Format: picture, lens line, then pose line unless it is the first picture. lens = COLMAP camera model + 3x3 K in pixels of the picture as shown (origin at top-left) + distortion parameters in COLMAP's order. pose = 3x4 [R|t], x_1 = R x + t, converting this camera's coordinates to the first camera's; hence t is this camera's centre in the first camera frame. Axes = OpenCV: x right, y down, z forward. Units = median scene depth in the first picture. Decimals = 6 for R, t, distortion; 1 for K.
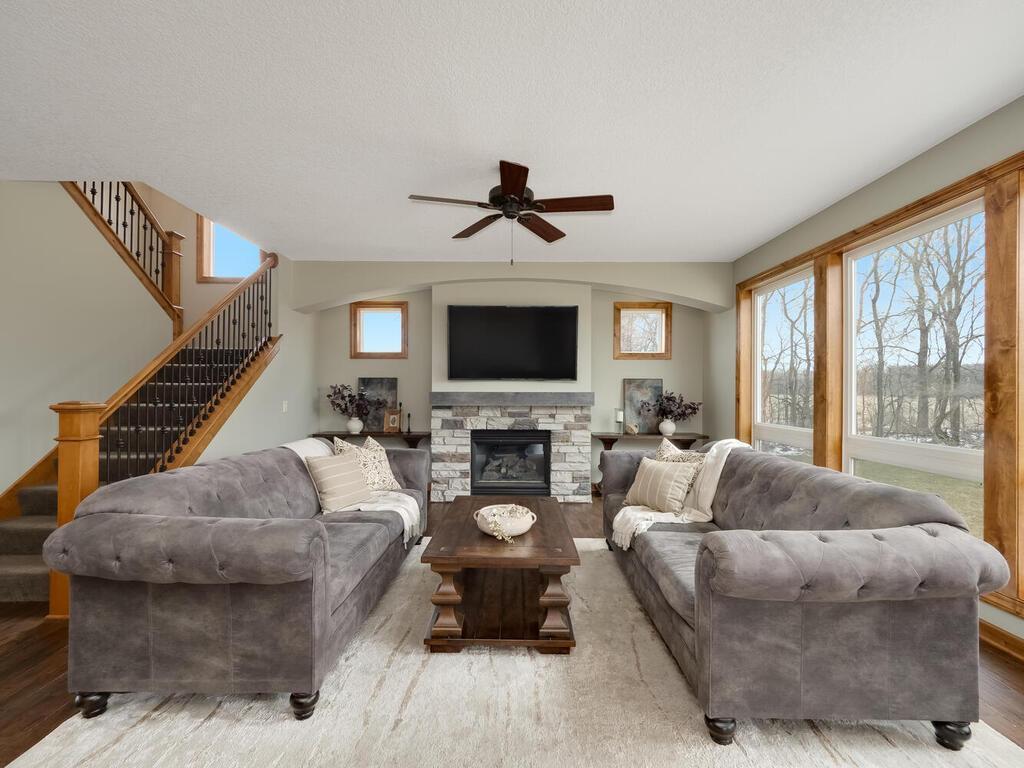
lens RADIAL K [[458.6, 0, 512.1], [0, 458.6, 383.9], [0, 0, 1]] dist [-0.004711, 0.000615]
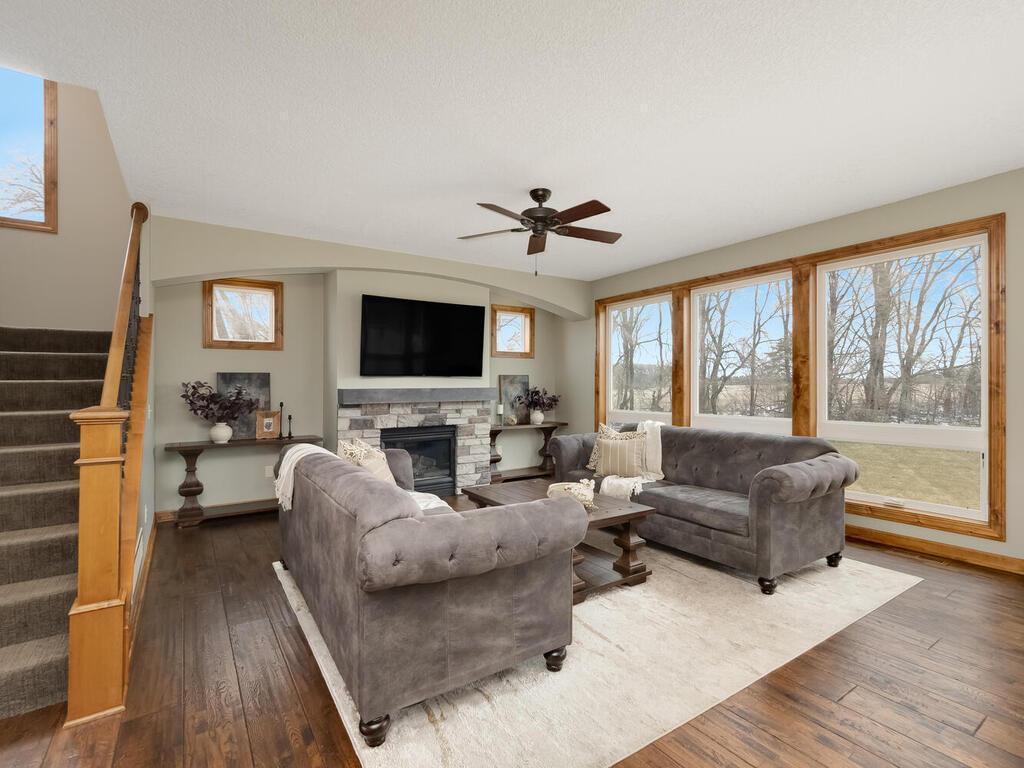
lens RADIAL K [[494.0, 0, 511.6], [0, 494.0, 382.9], [0, 0, 1]] dist [-0.000852, -0.000393]
pose [[0.827264, -0.005910, 0.561783, -0.439116], [0.001732, 0.999967, 0.007970, -0.001811], [-0.561811, -0.005620, 0.827246, 0.011845]]
